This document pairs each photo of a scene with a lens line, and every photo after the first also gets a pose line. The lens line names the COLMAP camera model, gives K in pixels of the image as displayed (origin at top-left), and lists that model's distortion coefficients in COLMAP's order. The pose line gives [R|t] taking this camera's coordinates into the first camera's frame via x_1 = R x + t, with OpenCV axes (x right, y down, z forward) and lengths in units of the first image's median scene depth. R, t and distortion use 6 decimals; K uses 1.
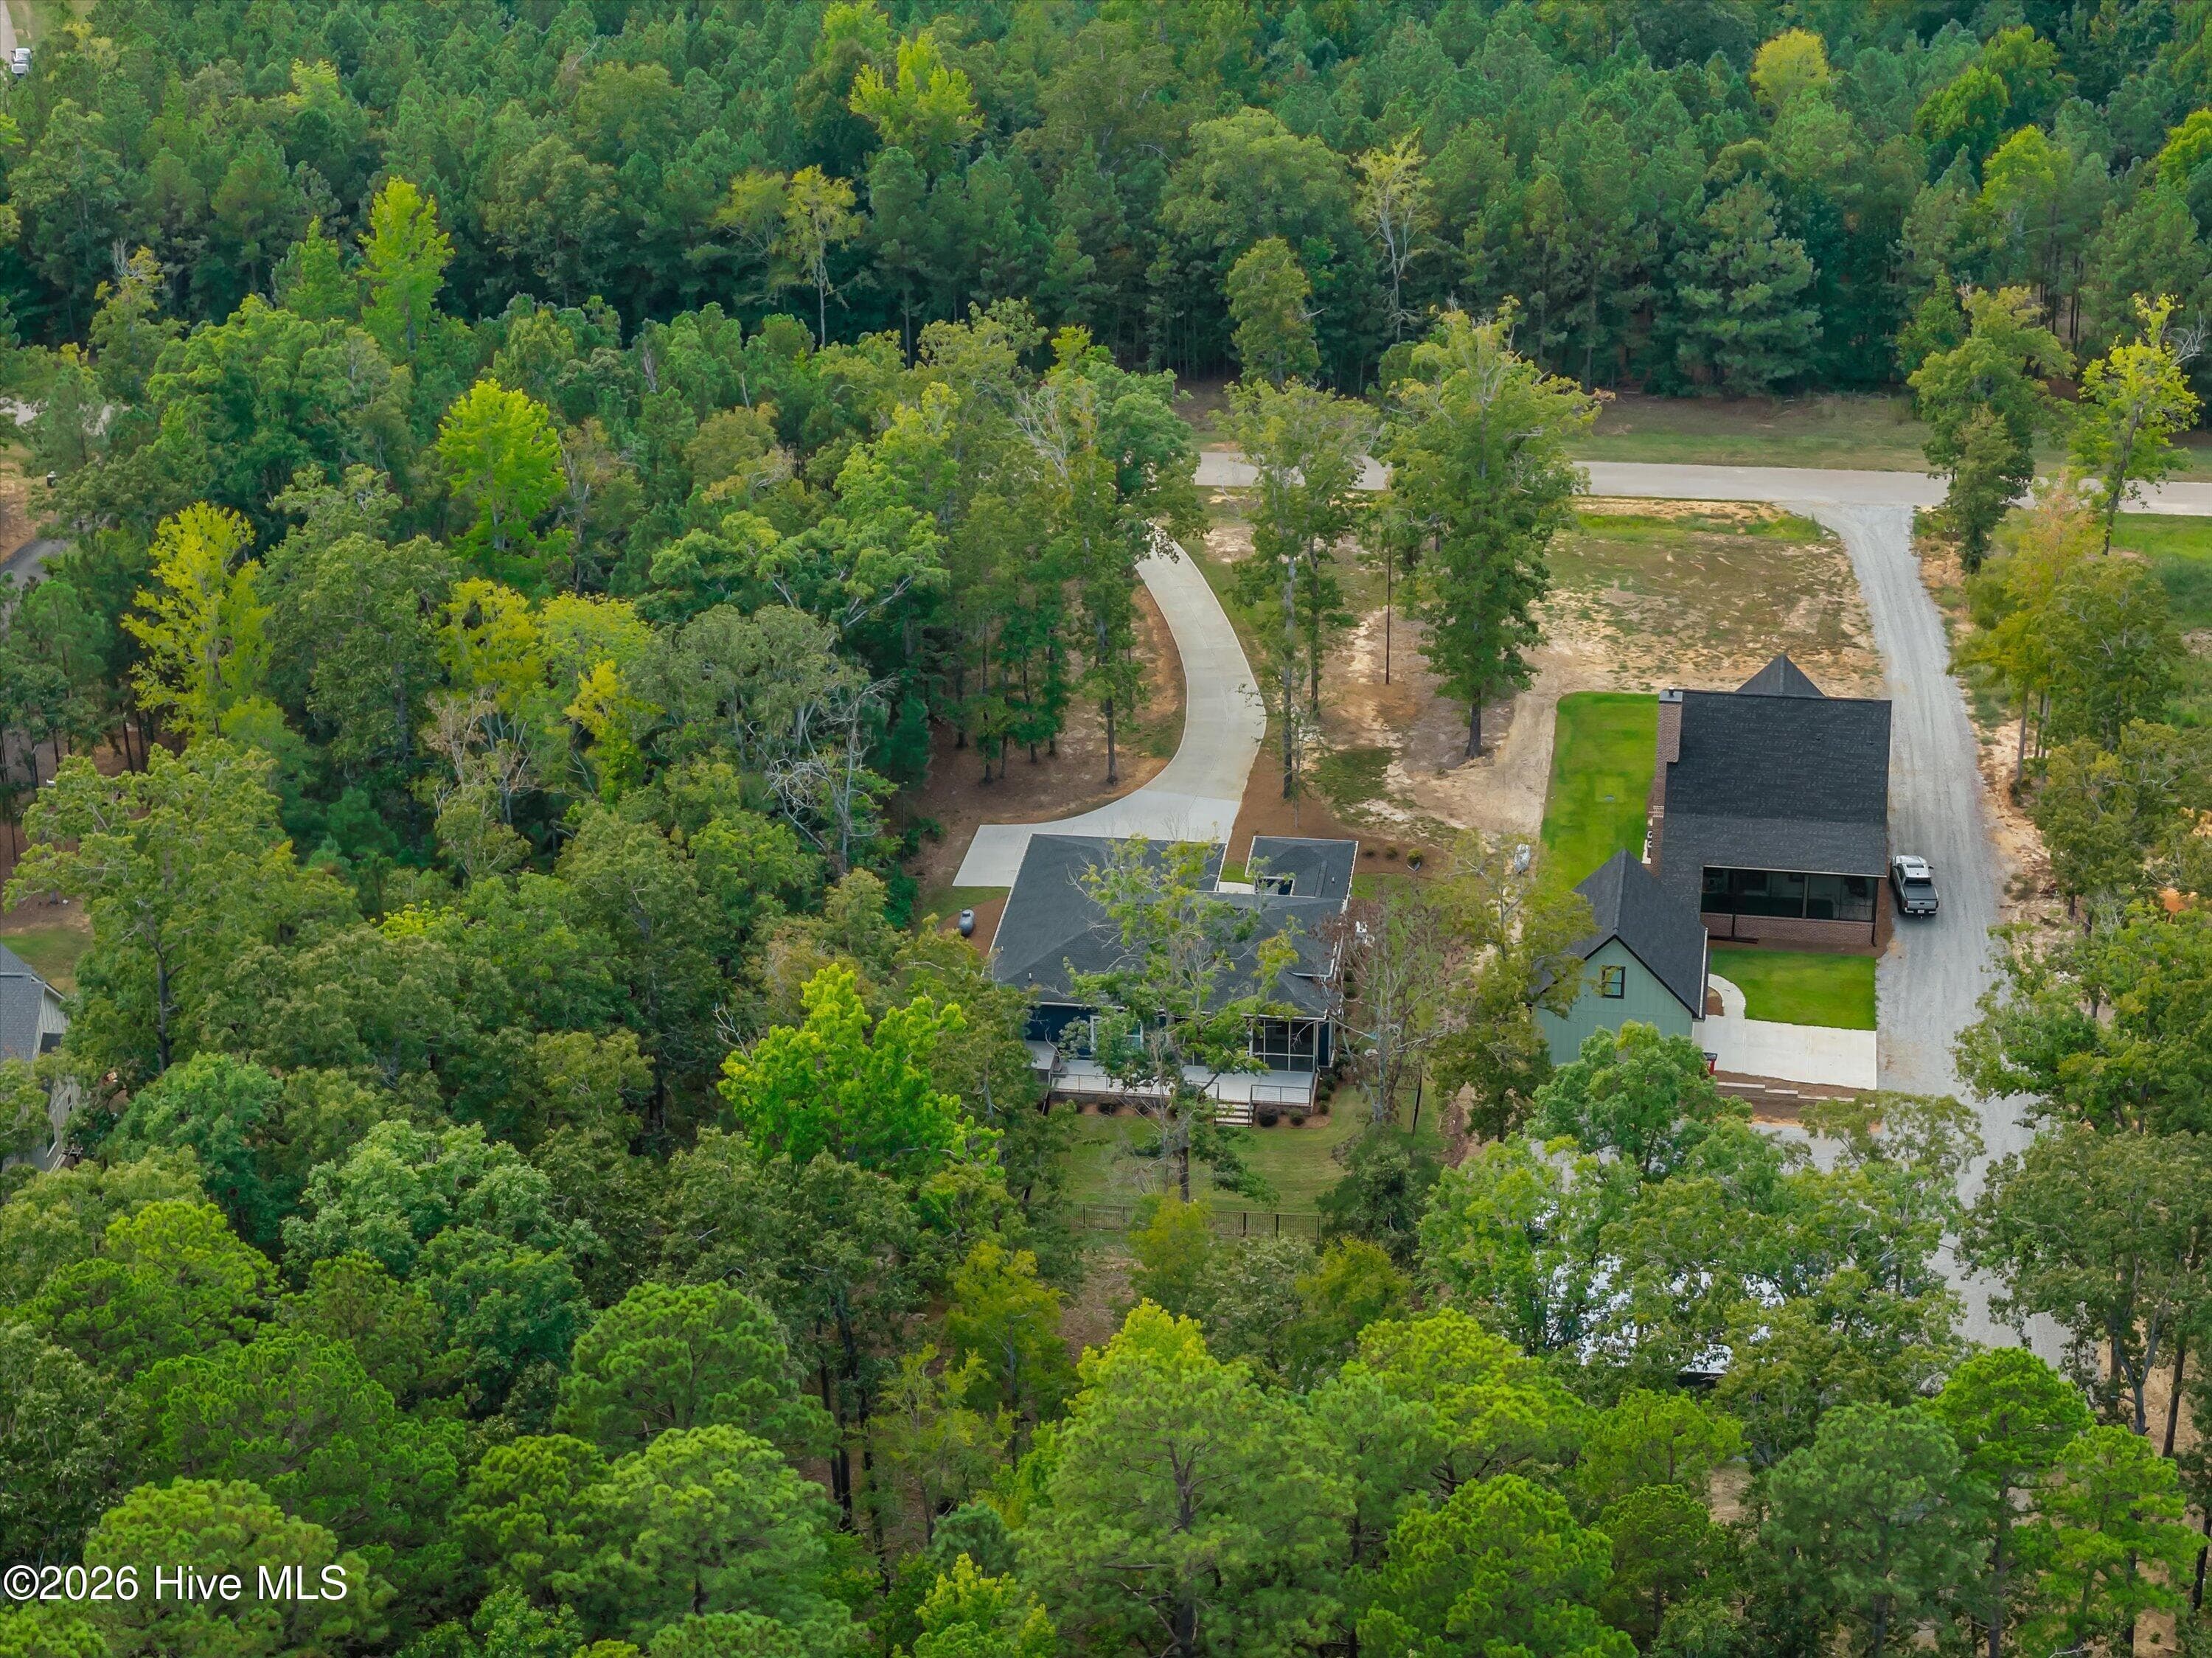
lens RADIAL K [[4423.3, 0, 1106.7], [0, 4423.3, 763.0], [0, 0, 1]] dist [-0.015296, 0.156255]
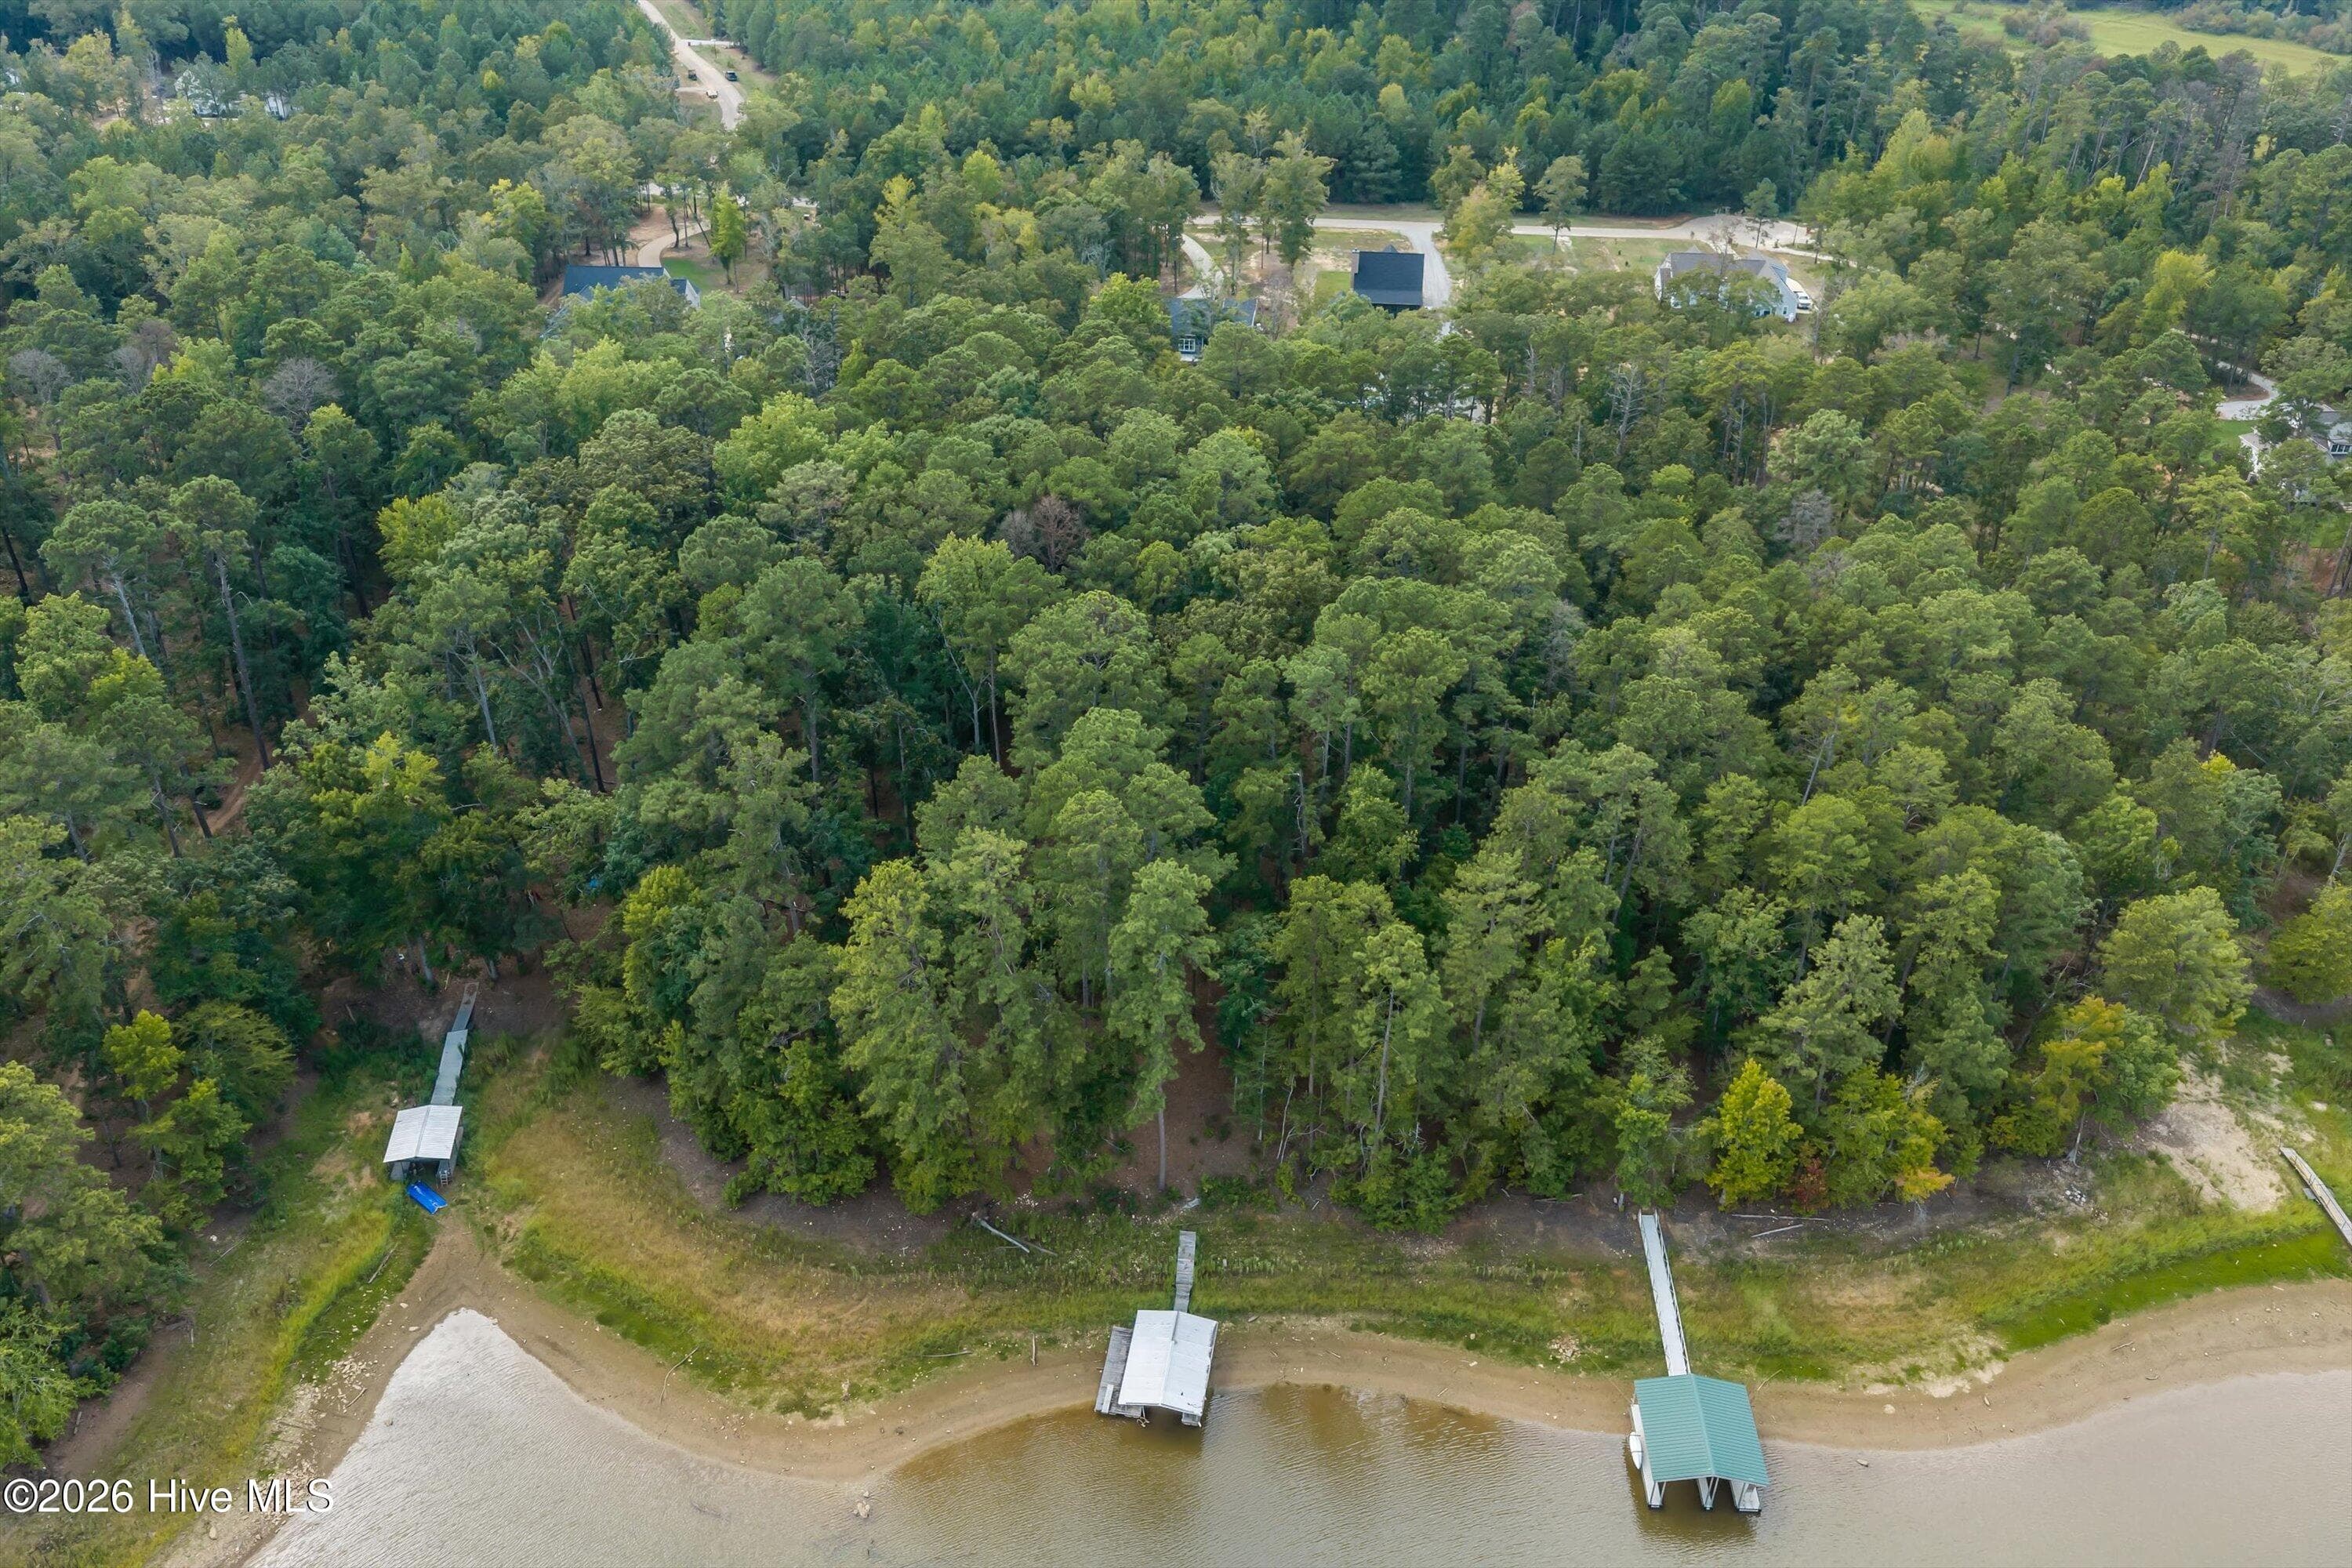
lens RADIAL K [[1948.4, 0, 1179.3], [0, 1948.4, 796.2], [0, 0, 1]] dist [0.001780, -0.008450]
pose [[0.998559, -0.008161, 0.053033, -0.071994], [0.002123, 0.993600, 0.112933, 0.202081], [-0.053616, -0.112658, 0.992186, -0.401402]]
